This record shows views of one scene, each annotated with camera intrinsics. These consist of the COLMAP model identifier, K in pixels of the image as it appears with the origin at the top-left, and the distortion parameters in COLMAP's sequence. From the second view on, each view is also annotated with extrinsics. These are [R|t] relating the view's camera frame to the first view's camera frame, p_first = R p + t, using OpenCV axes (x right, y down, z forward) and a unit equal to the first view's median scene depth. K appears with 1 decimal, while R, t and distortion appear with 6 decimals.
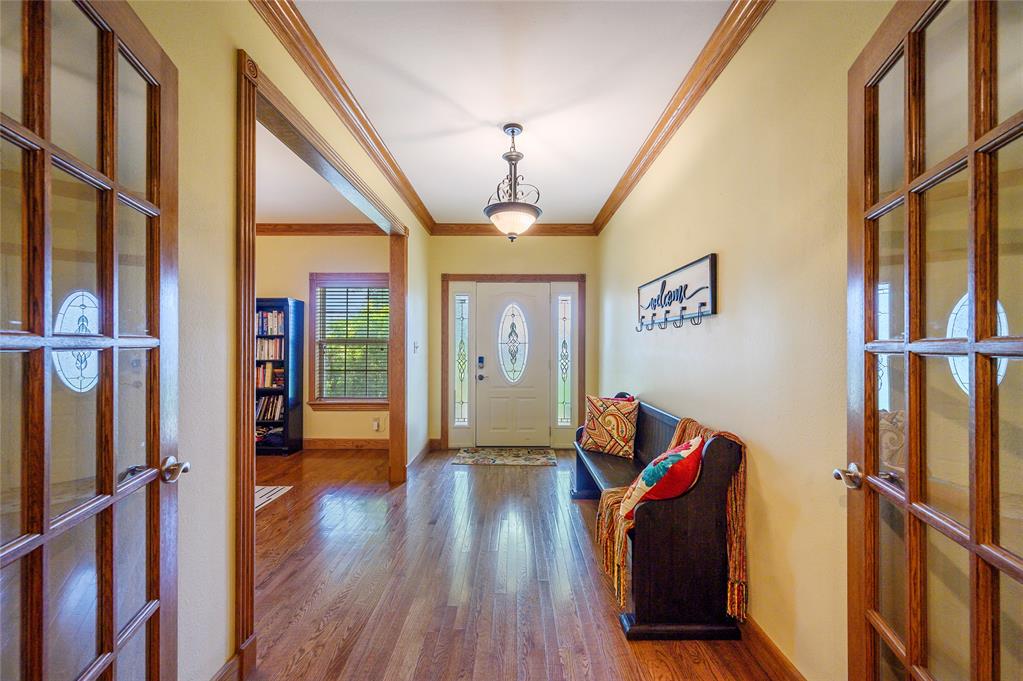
lens RADIAL K [[403.7, 0, 510.6], [0, 403.7, 345.8], [0, 0, 1]] dist [-0.000756, -0.000088]
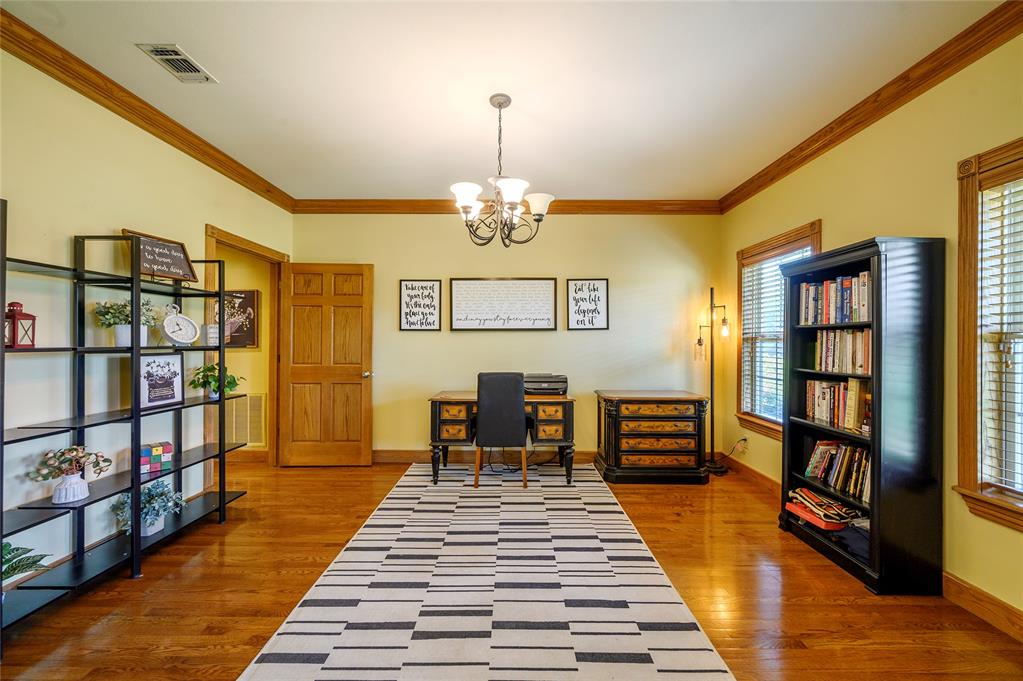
lens RADIAL K [[403.7, 0, 509.6], [0, 403.7, 337.4], [0, 0, 1]] dist [-0.000756, -0.000088]
pose [[-0.005394, -0.011582, -0.999918, -0.103432], [0.001021, 0.999932, -0.011588, -0.003973], [0.999985, -0.001084, -0.005382, 0.581493]]
